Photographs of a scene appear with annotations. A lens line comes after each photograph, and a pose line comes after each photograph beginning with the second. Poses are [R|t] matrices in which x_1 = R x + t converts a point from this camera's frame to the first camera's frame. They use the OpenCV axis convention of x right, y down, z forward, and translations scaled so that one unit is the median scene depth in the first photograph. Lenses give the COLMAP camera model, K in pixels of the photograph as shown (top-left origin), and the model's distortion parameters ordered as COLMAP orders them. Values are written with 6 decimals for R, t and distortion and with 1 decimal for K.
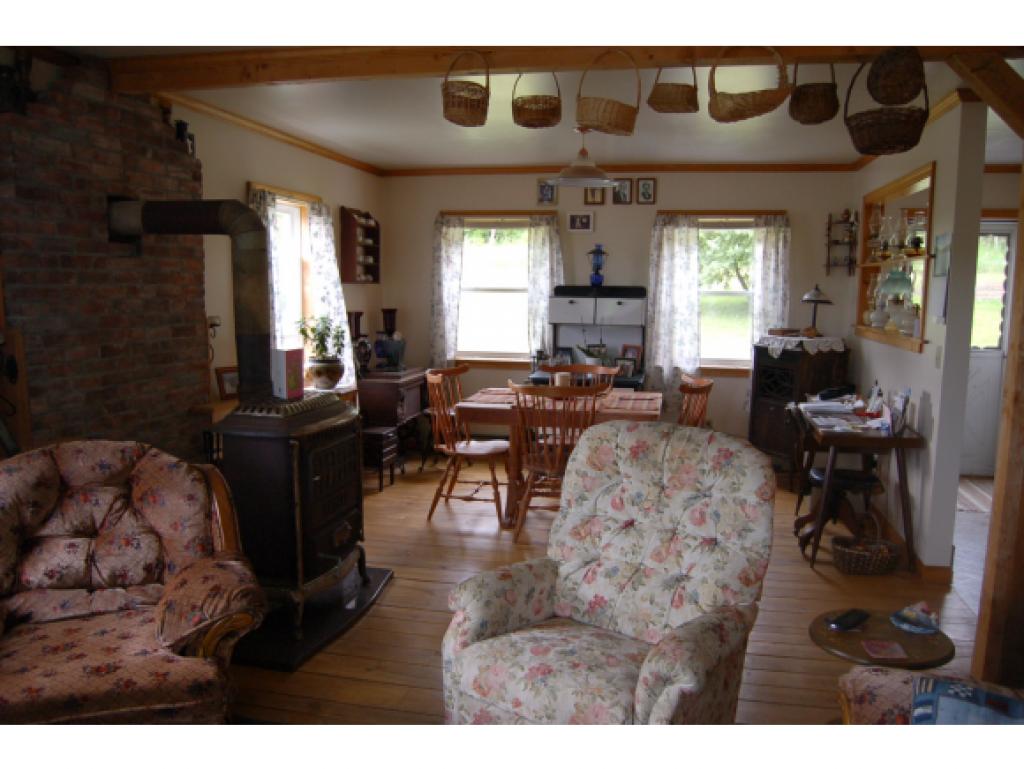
lens RADIAL K [[807.0, 0, 512.0], [0, 807.0, 384.5], [0, 0, 1]] dist [-0.092621, 0.040059]
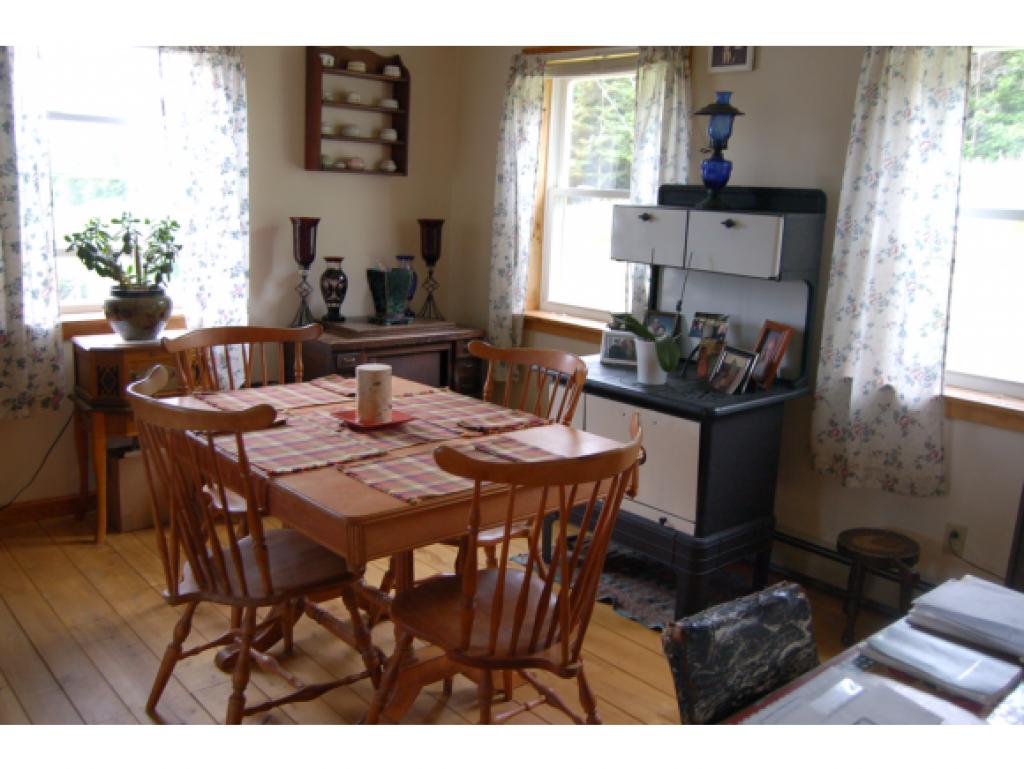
lens RADIAL K [[918.6, 0, 512.0], [0, 918.6, 384.5], [0, 0, 1]] dist [-0.074924, -0.000305]
pose [[0.804540, 0.145248, -0.575863, 0.318262], [-0.108020, 0.989247, 0.098600, -0.048190], [0.583992, -0.017123, 0.811579, 0.499656]]
